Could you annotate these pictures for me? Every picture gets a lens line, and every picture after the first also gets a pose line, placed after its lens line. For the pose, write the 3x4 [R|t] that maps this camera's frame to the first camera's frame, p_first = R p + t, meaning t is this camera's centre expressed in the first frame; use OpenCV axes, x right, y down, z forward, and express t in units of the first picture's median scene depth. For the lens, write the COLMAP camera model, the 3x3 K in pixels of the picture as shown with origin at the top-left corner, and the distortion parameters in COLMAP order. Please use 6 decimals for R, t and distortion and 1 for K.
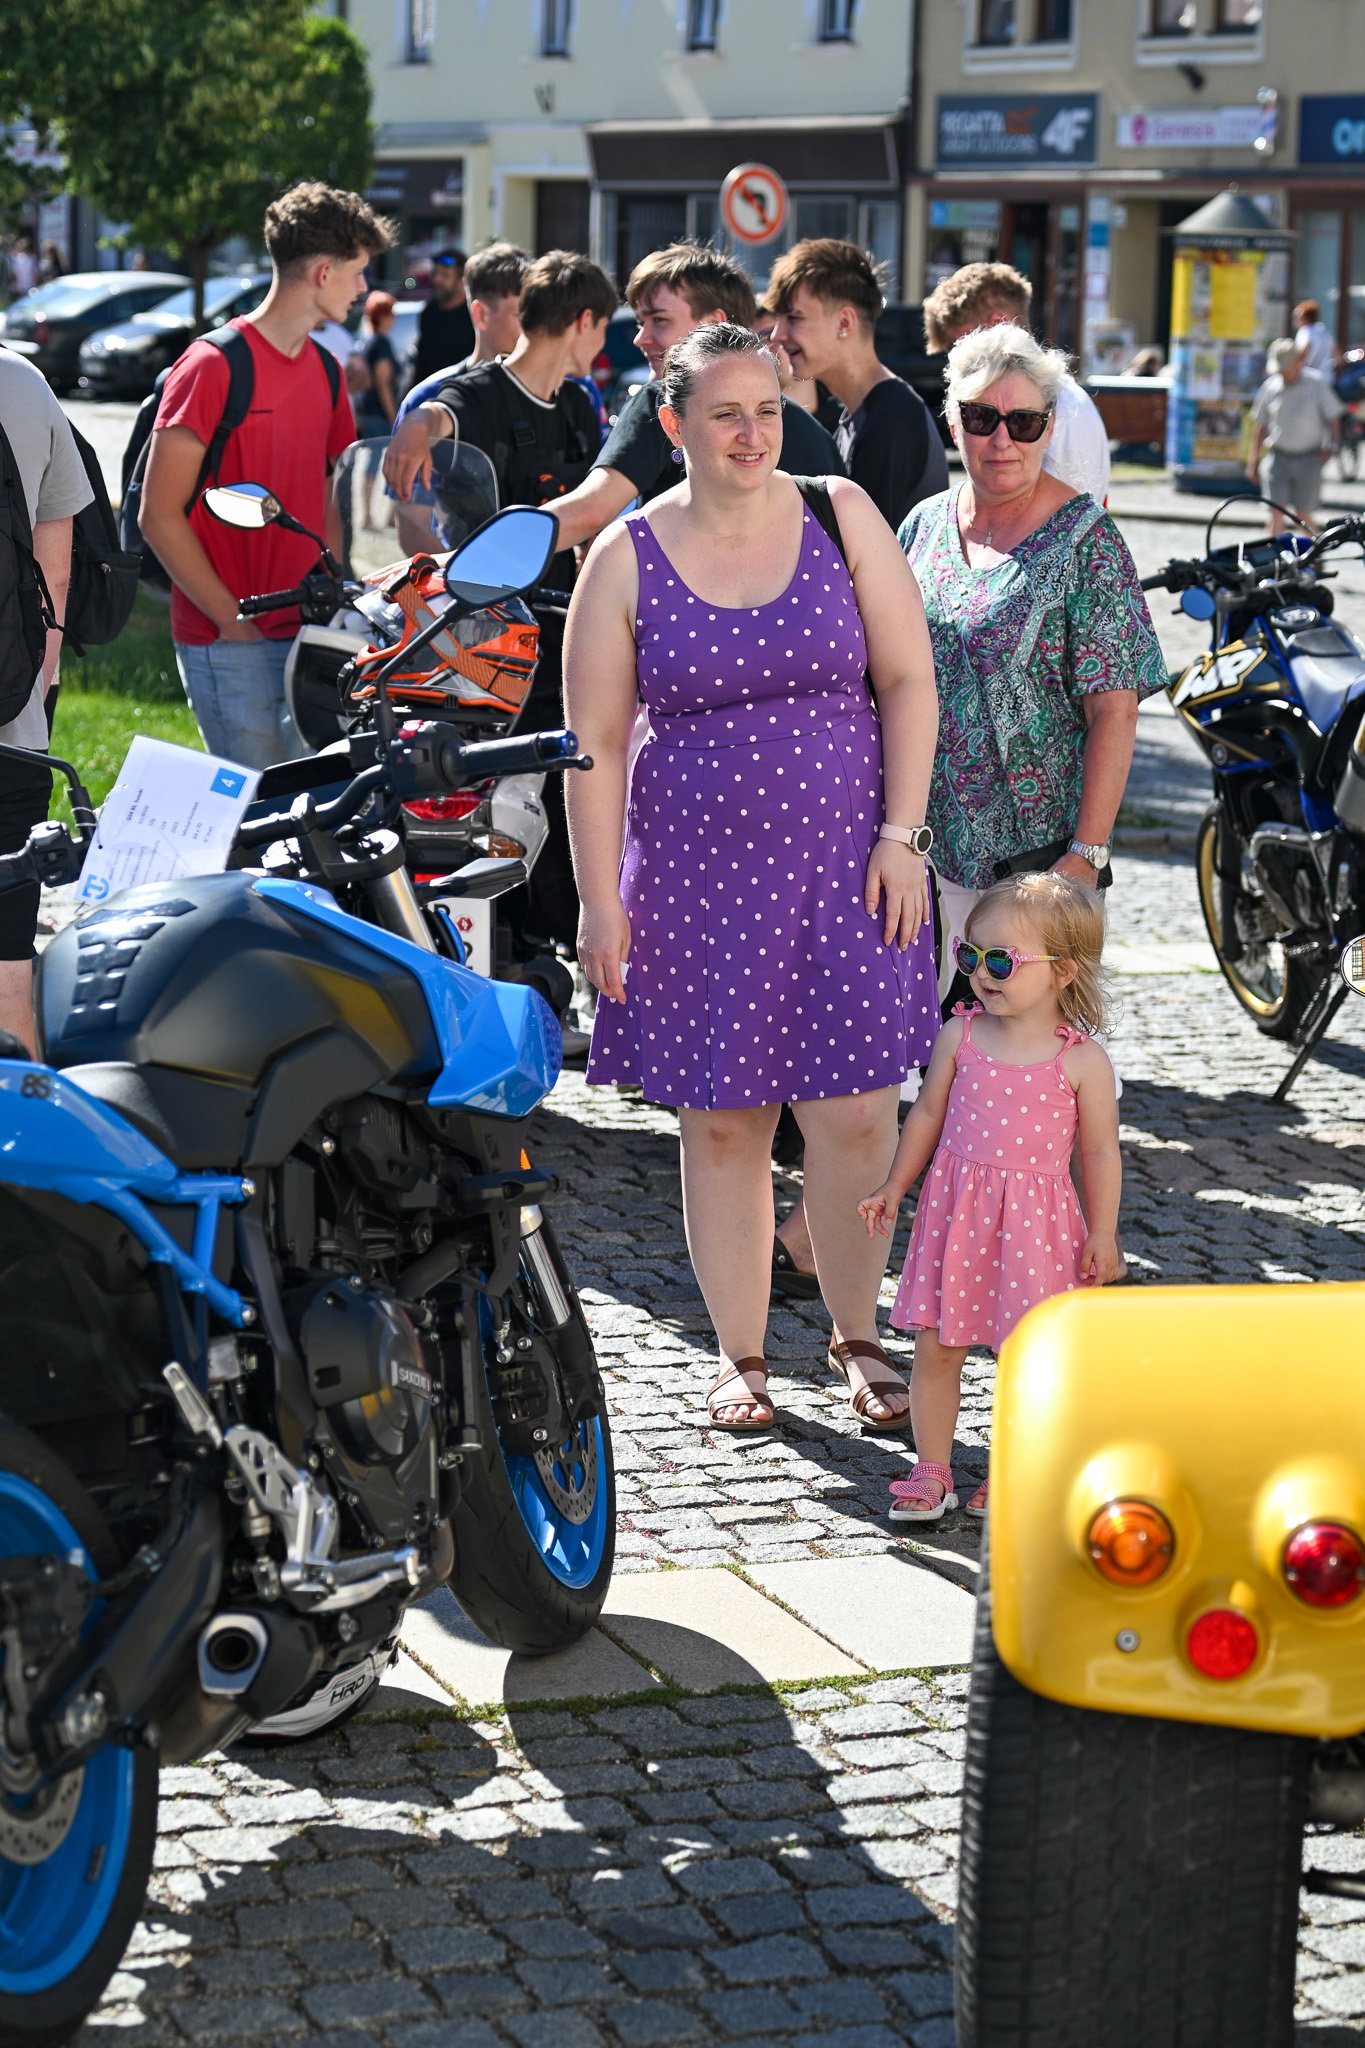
lens RADIAL K [[4606.2, 0, 682.5], [0, 4606.2, 1024.0], [0, 0, 1]] dist [0.030266, -0.009360]
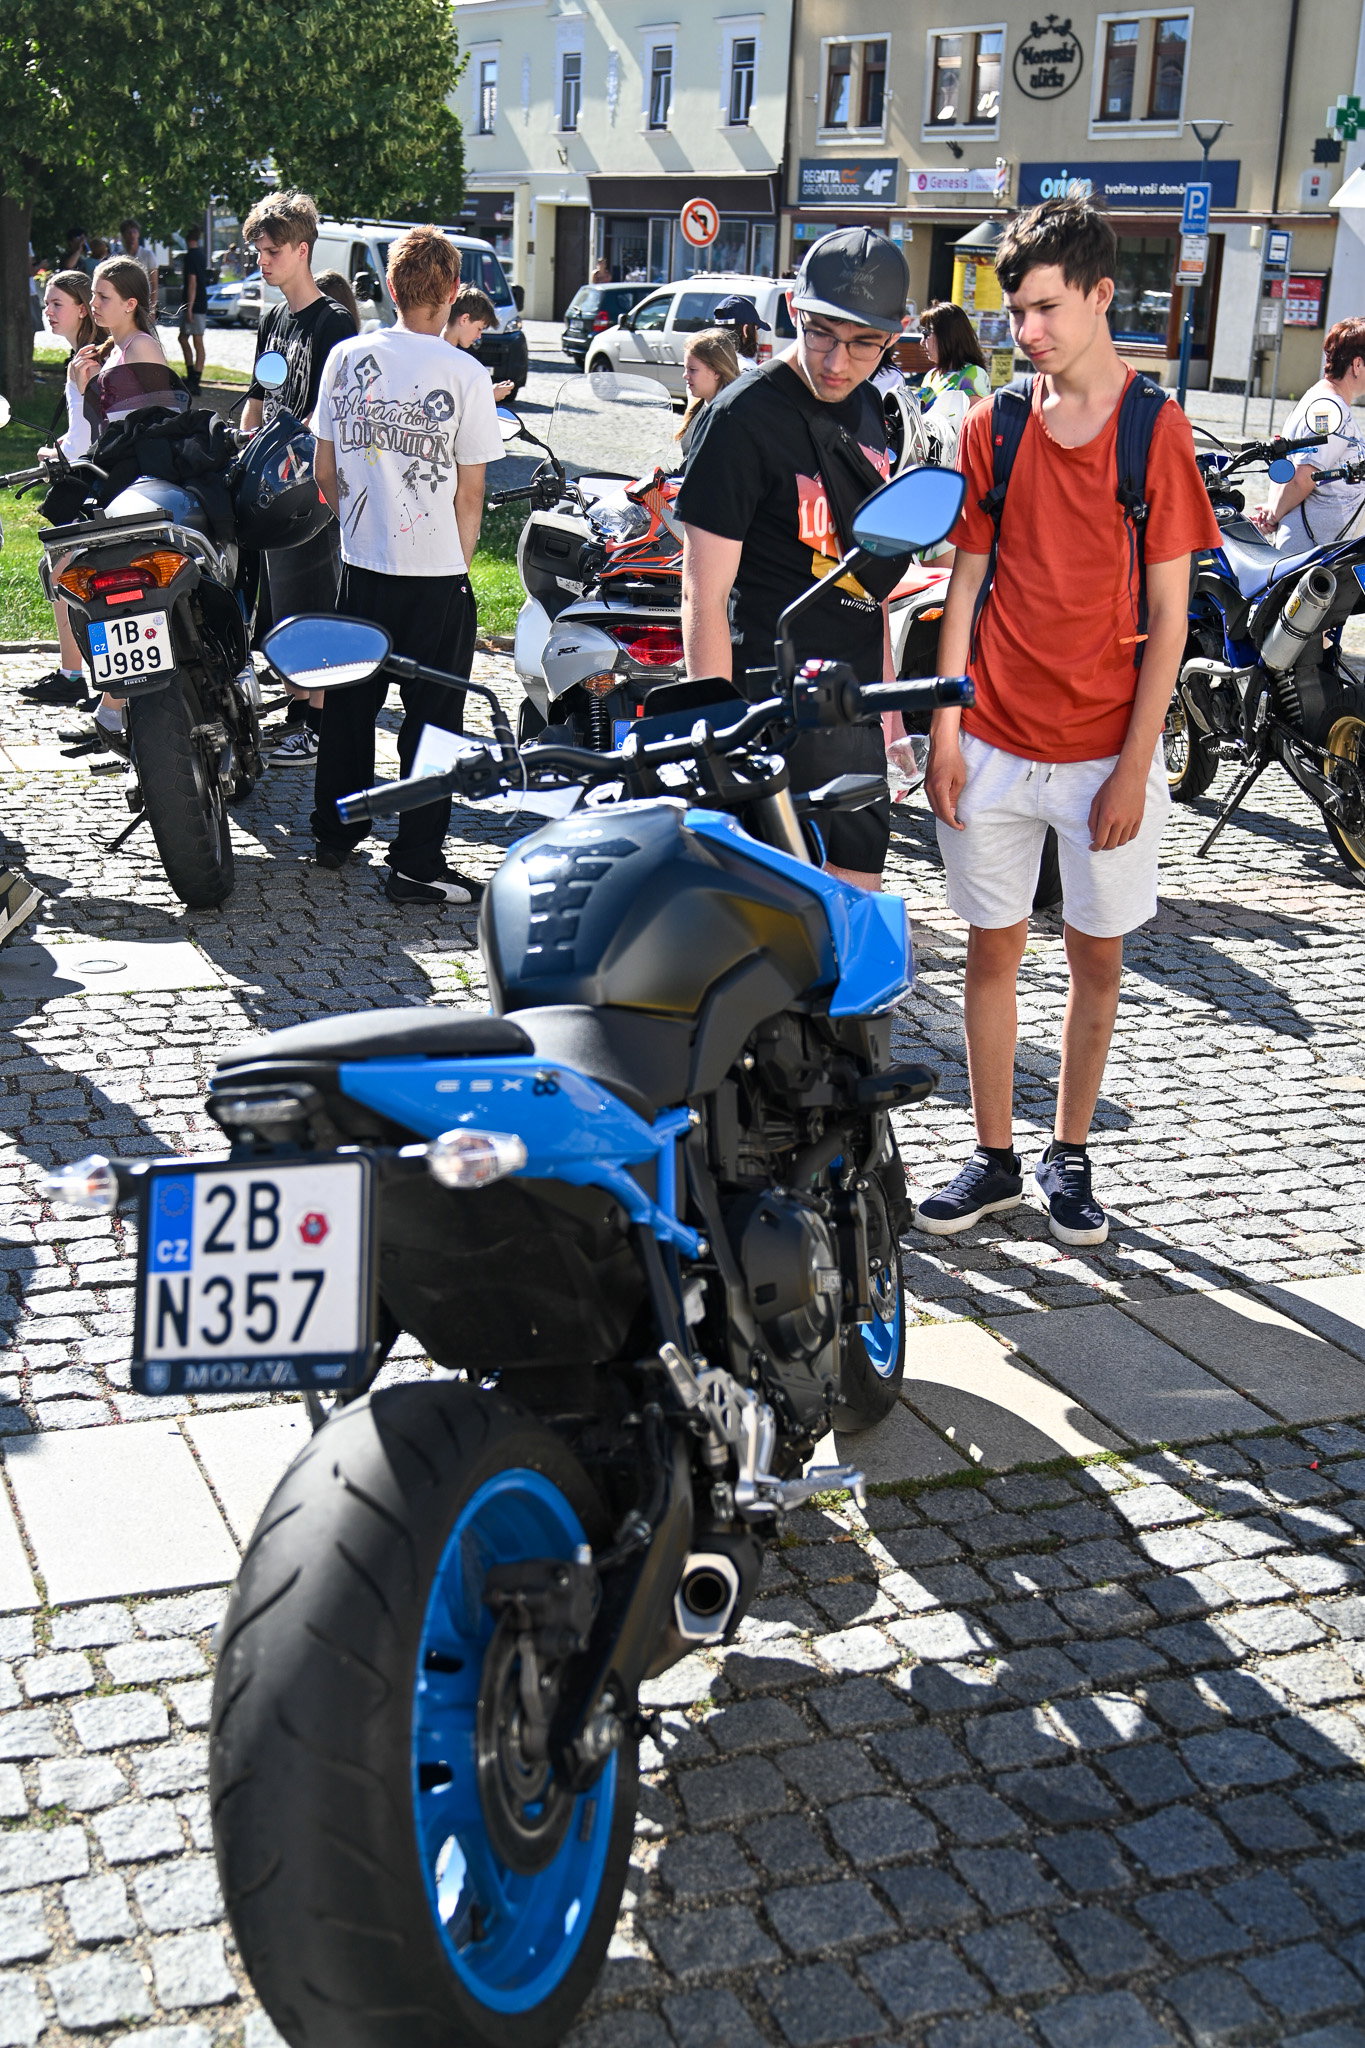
lens RADIAL K [[2576.0, 0, 677.7], [0, 2576.0, 1003.2], [0, 0, 1]] dist [0.001205, 0.036947]
pose [[0.999632, 0.011207, 0.024701, -0.107490], [-0.014015, 0.993082, 0.116586, -0.057161], [-0.023224, -0.116890, 0.992873, 0.393434]]
